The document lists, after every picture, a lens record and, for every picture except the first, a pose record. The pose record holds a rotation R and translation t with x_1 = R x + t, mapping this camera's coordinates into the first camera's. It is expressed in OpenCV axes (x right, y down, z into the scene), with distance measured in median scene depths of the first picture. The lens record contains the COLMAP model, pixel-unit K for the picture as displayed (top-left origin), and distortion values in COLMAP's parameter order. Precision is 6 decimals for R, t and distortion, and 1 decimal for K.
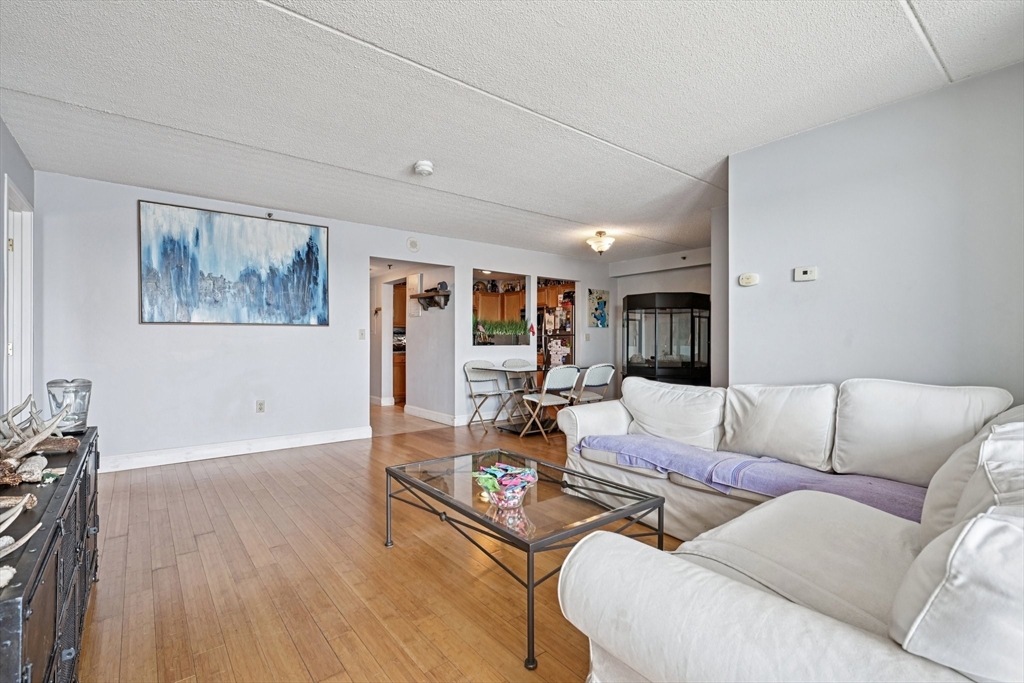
lens RADIAL K [[463.3, 0, 509.3], [0, 463.3, 341.5], [0, 0, 1]] dist [0.000462, -0.000489]
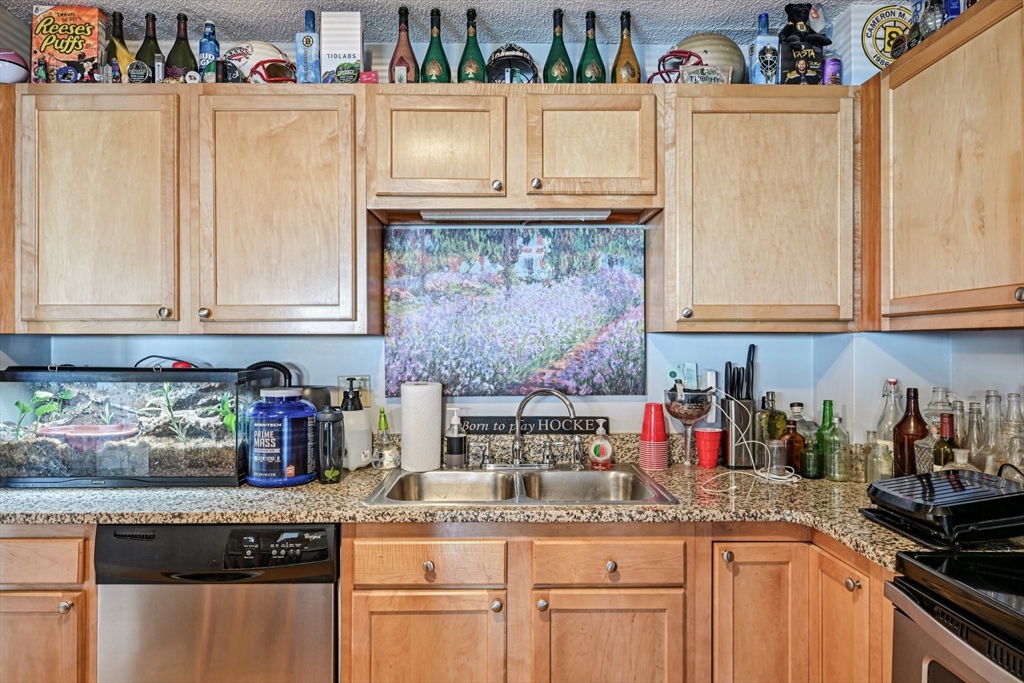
lens RADIAL K [[640.5, 0, 520.2], [0, 640.5, 341.7], [0, 0, 1]] dist [-0.001217, 0.000450]
pose [[0.798489, -0.004430, -0.601993, 0.022182], [0.002073, 0.999987, -0.004608, -0.032113], [0.602006, 0.002431, 0.798488, 1.025921]]
